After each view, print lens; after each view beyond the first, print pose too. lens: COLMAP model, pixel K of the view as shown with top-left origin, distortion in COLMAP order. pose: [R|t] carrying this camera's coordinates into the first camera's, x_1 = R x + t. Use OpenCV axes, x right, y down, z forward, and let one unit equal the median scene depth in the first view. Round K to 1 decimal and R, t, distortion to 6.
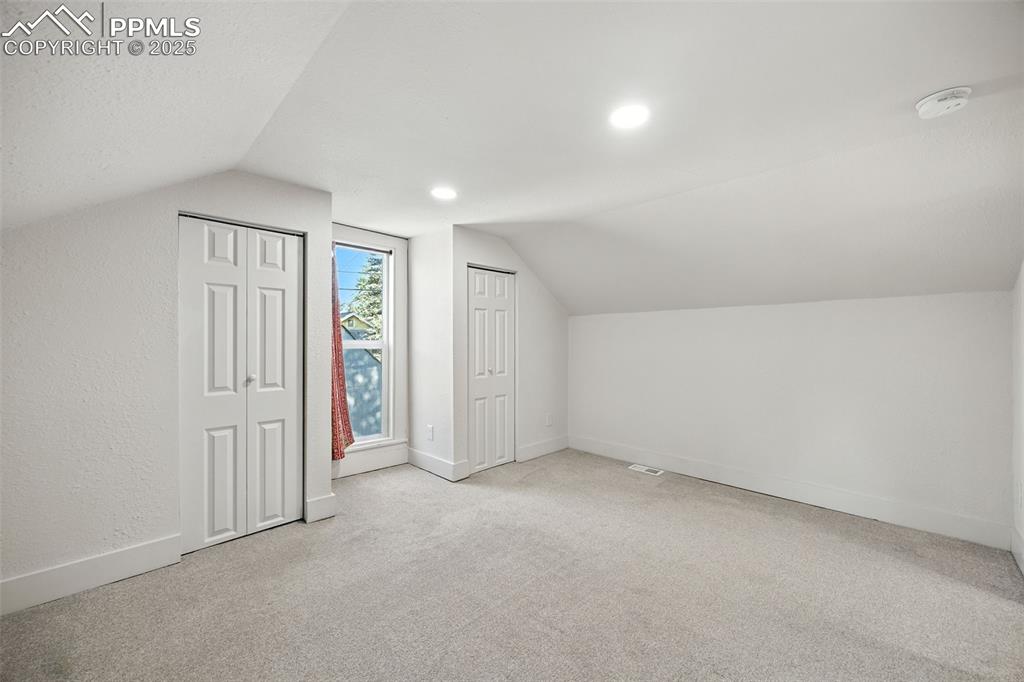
lens RADIAL K [[395.7, 0, 513.8], [0, 395.7, 340.6], [0, 0, 1]] dist [0.011620, 0.000180]
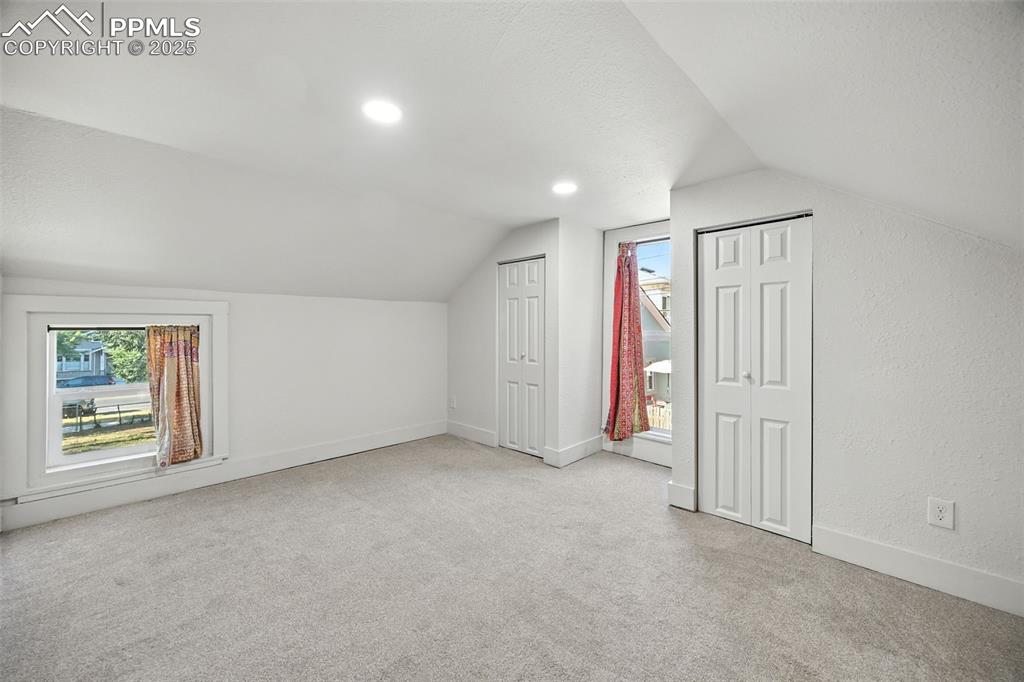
lens RADIAL K [[395.7, 0, 511.5], [0, 395.7, 332.8], [0, 0, 1]] dist [0.011620, 0.000180]
pose [[0.020467, -0.002971, -0.999786, 0.674126], [-0.007574, 0.999966, -0.003127, 0.008146], [0.999762, 0.007637, 0.020444, 0.668905]]
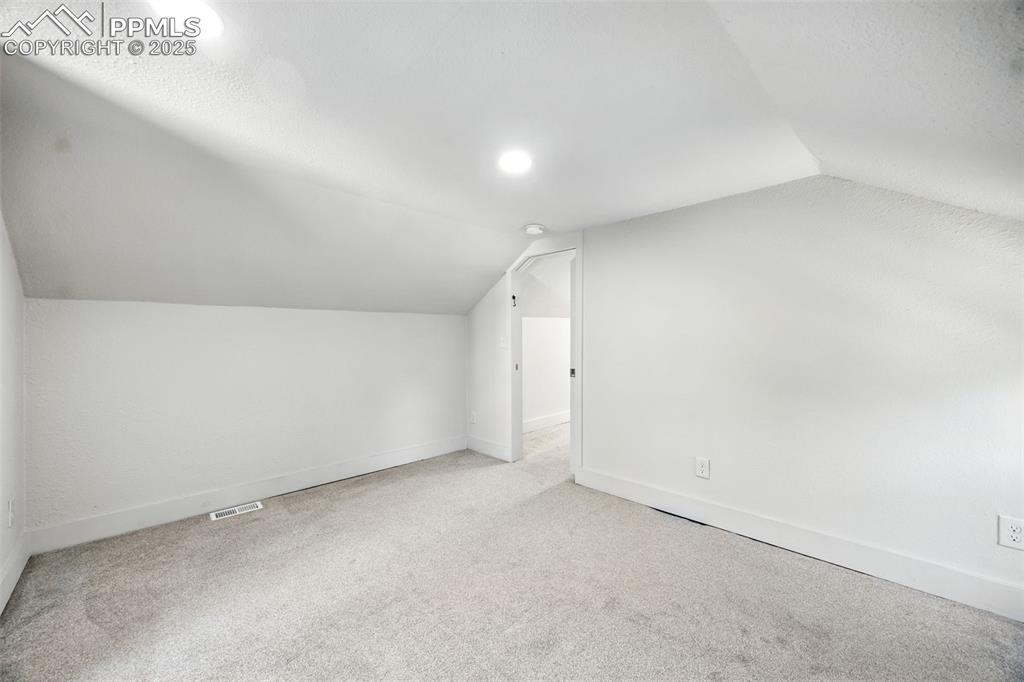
lens RADIAL K [[395.7, 0, 514.6], [0, 395.7, 345.9], [0, 0, 1]] dist [0.011620, 0.000180]
pose [[0.011916, -0.004325, 0.999920, -0.477552], [0.002976, 0.999986, 0.004290, 0.007960], [-0.999925, 0.002925, 0.011928, 0.513890]]
